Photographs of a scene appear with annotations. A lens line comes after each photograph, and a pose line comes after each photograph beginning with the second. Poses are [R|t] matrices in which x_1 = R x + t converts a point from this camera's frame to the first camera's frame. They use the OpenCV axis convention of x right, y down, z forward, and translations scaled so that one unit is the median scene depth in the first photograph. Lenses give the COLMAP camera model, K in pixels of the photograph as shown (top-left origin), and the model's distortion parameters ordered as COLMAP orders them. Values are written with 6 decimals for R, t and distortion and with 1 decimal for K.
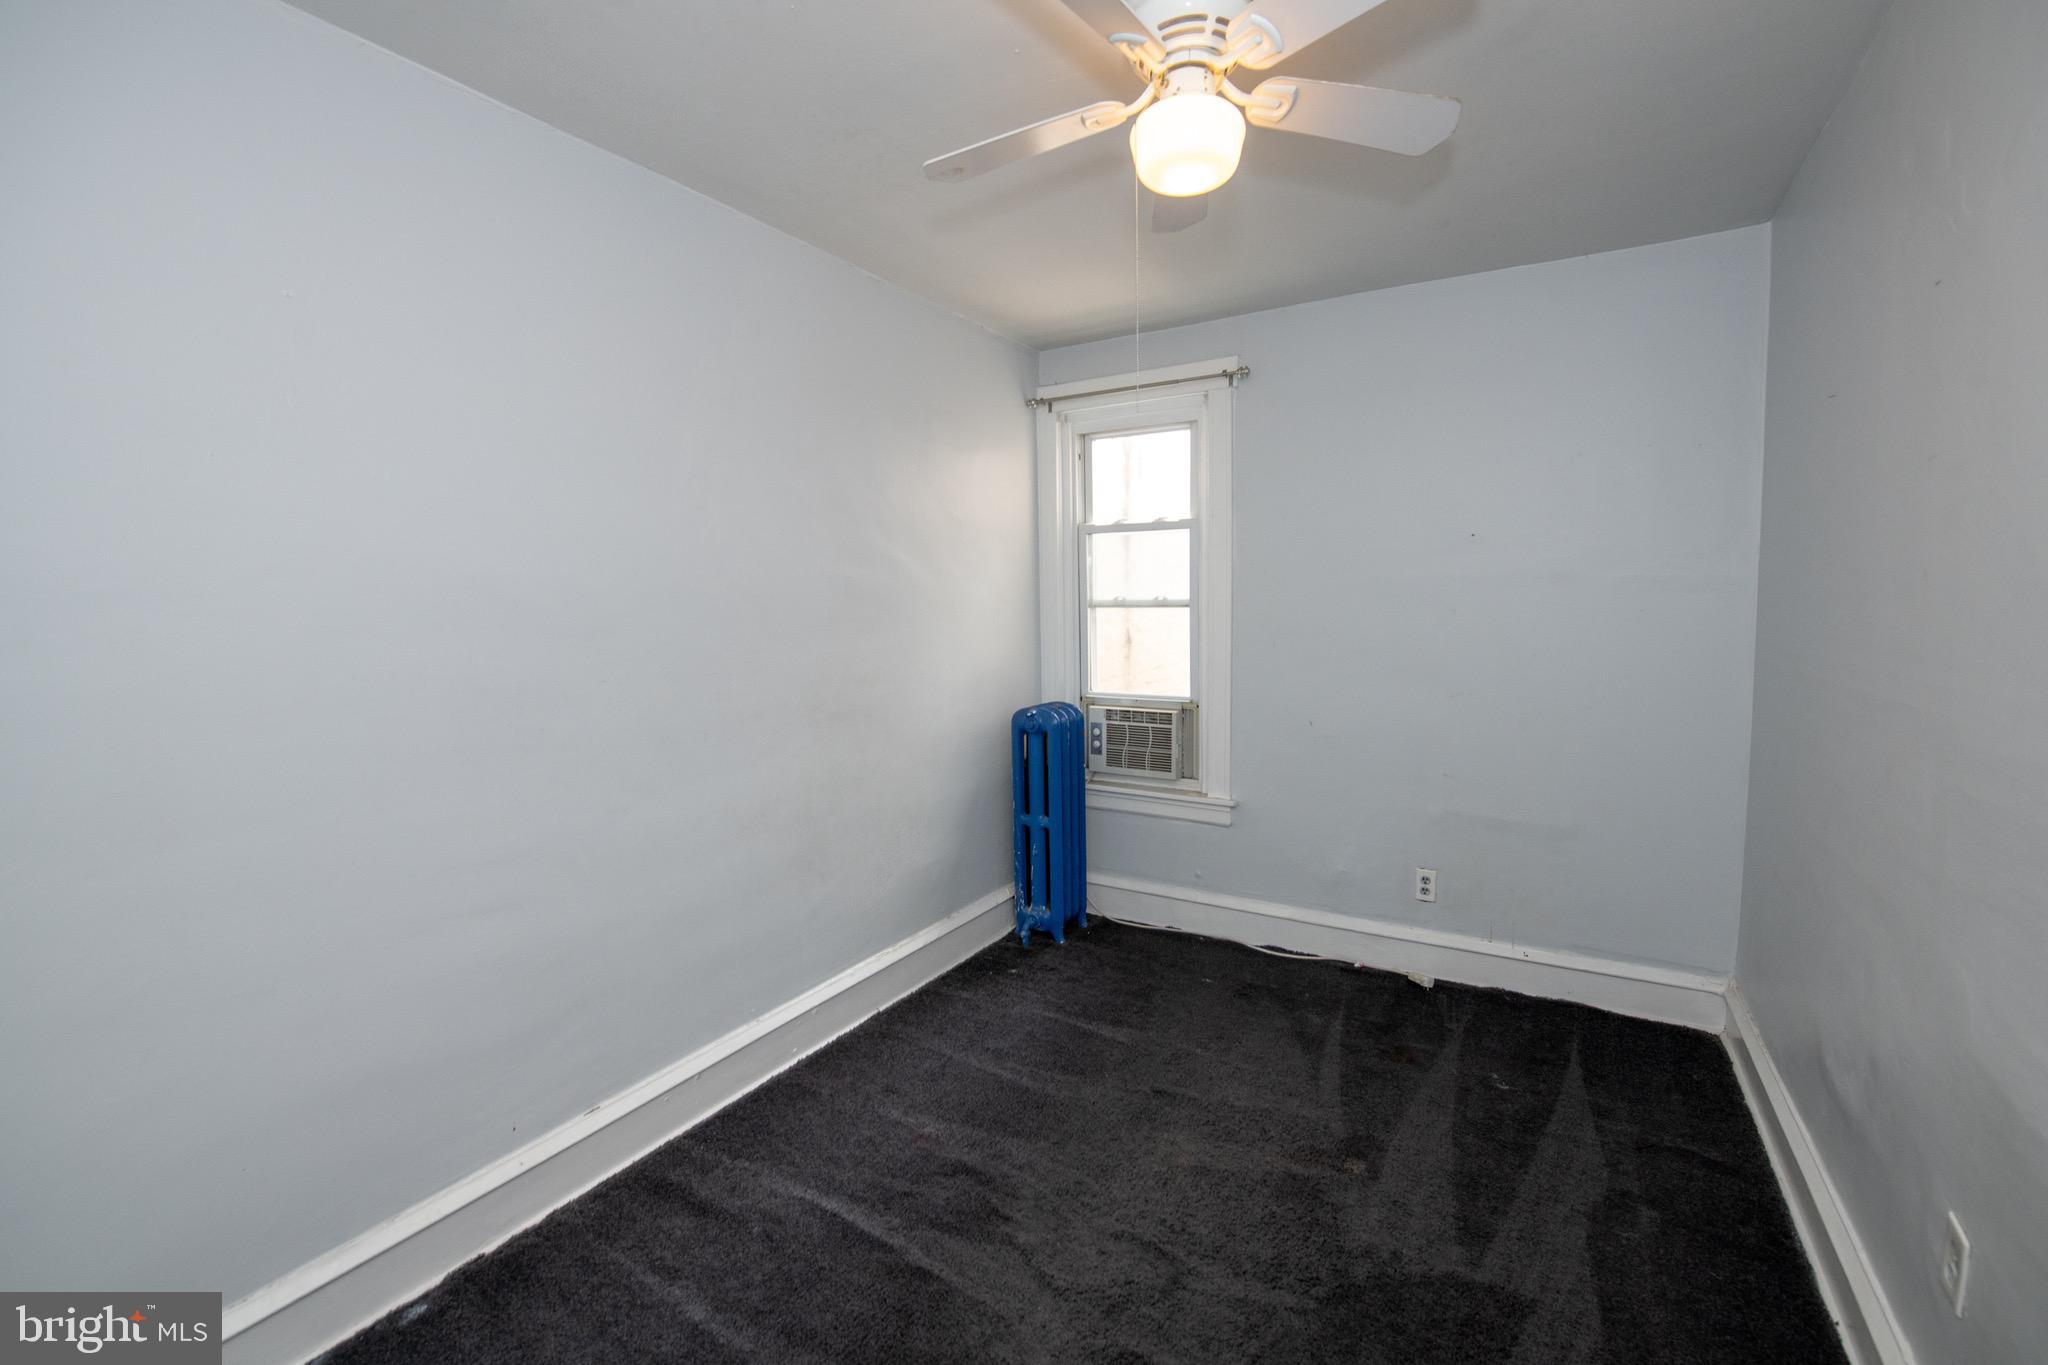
lens RADIAL K [[843.8, 0, 1060.6], [0, 843.8, 666.4], [0, 0, 1]] dist [-0.012015, -0.004155]
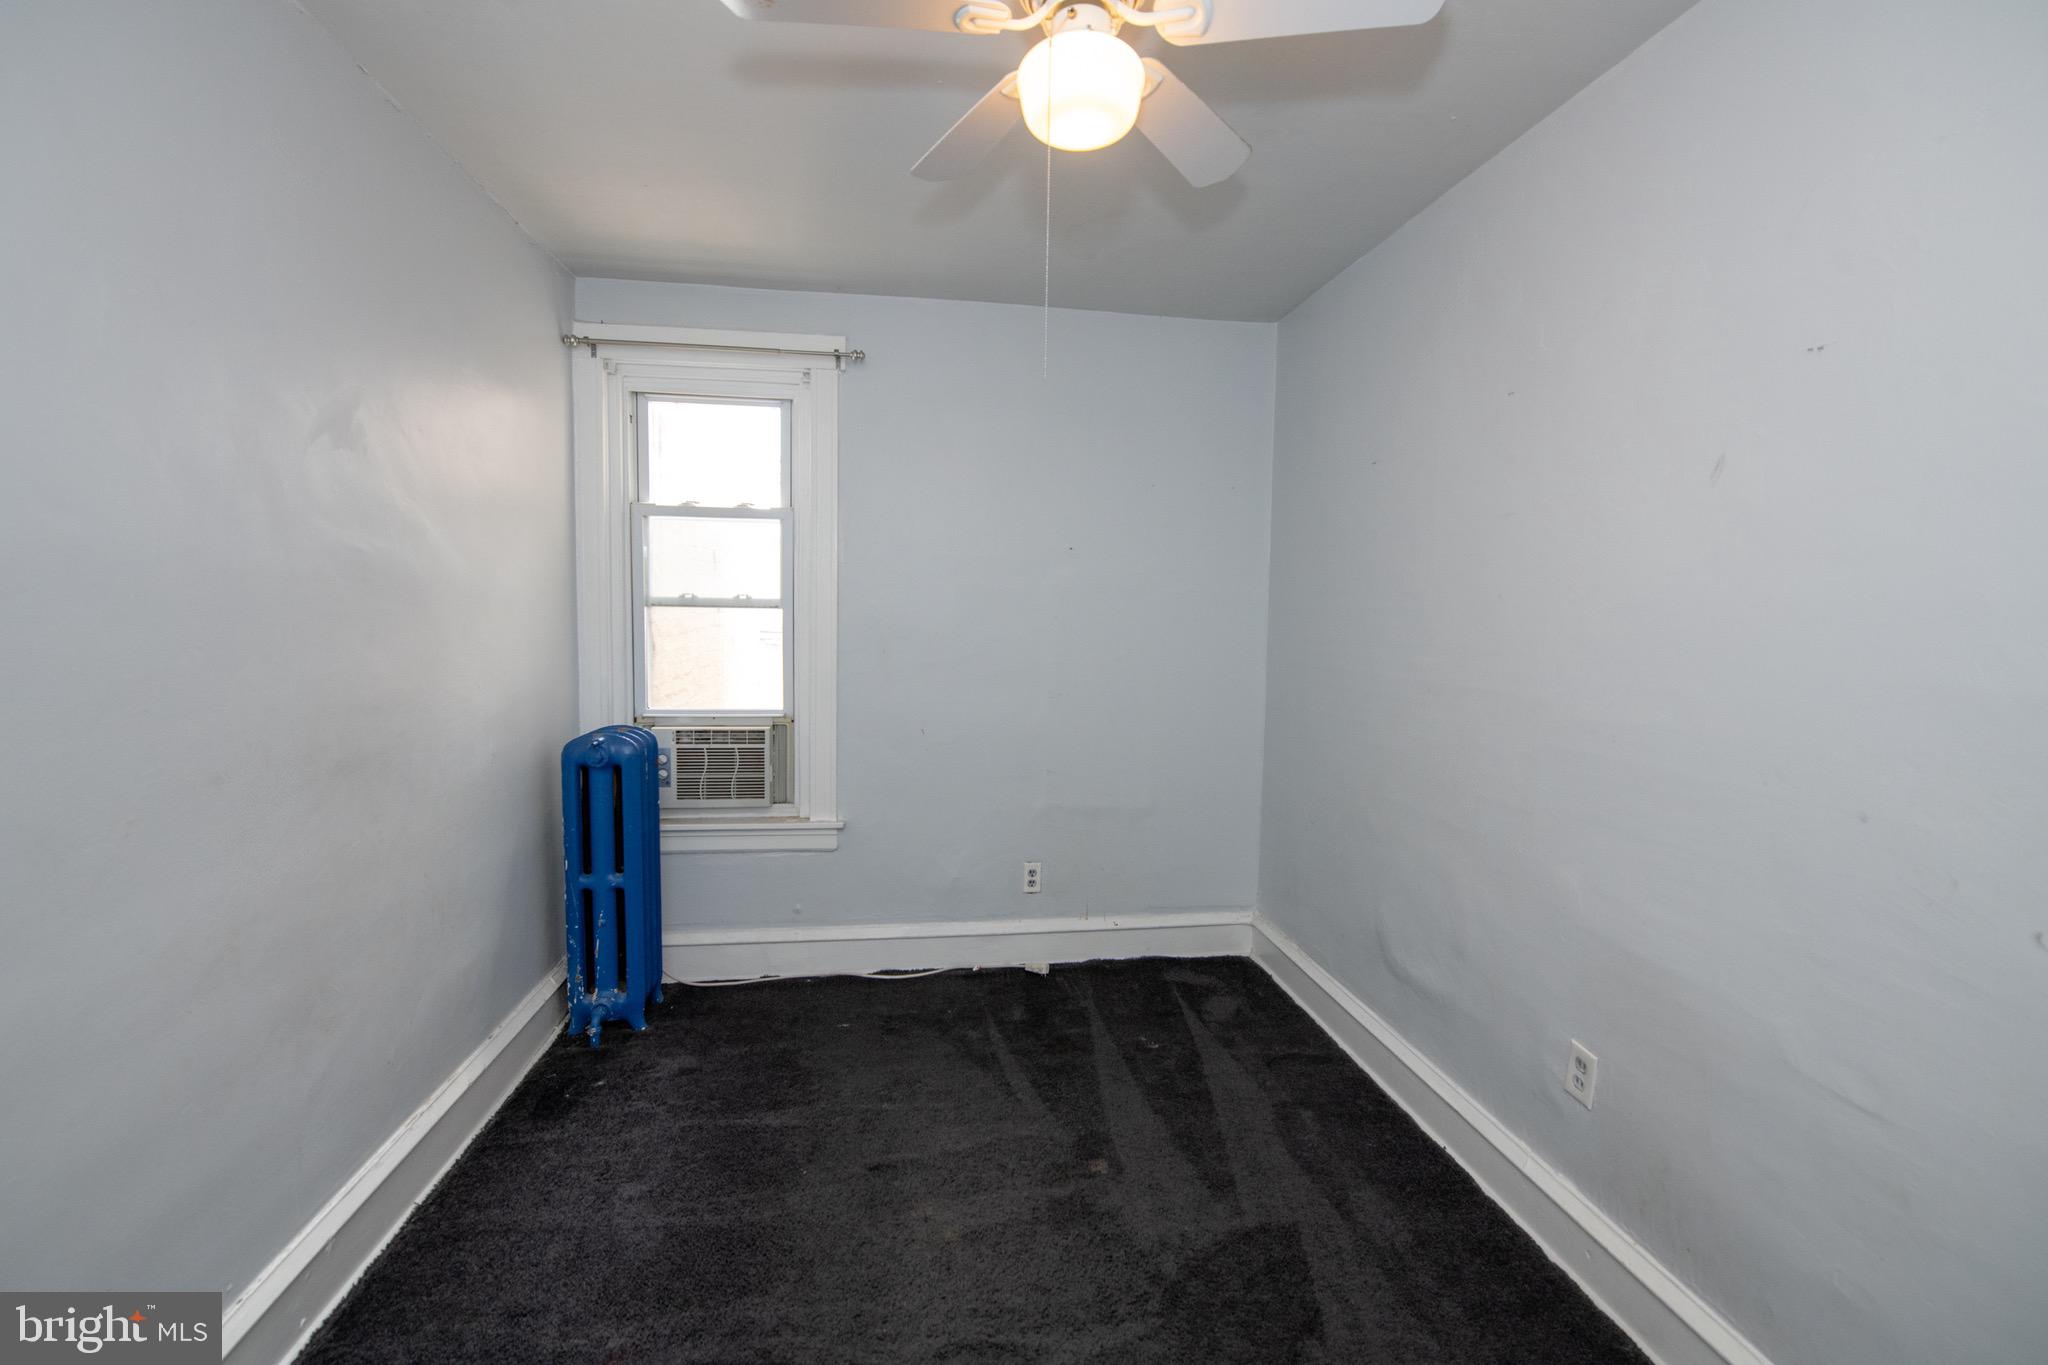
lens RADIAL K [[850.7, 0, 1011.7], [0, 850.7, 664.7], [0, 0, 1]] dist [-0.016327, -0.001610]
pose [[0.786217, -0.018448, 0.617675, -0.234548], [0.024053, 0.999710, -0.000759, -0.006130], [-0.617482, 0.015454, 0.786433, 0.172442]]
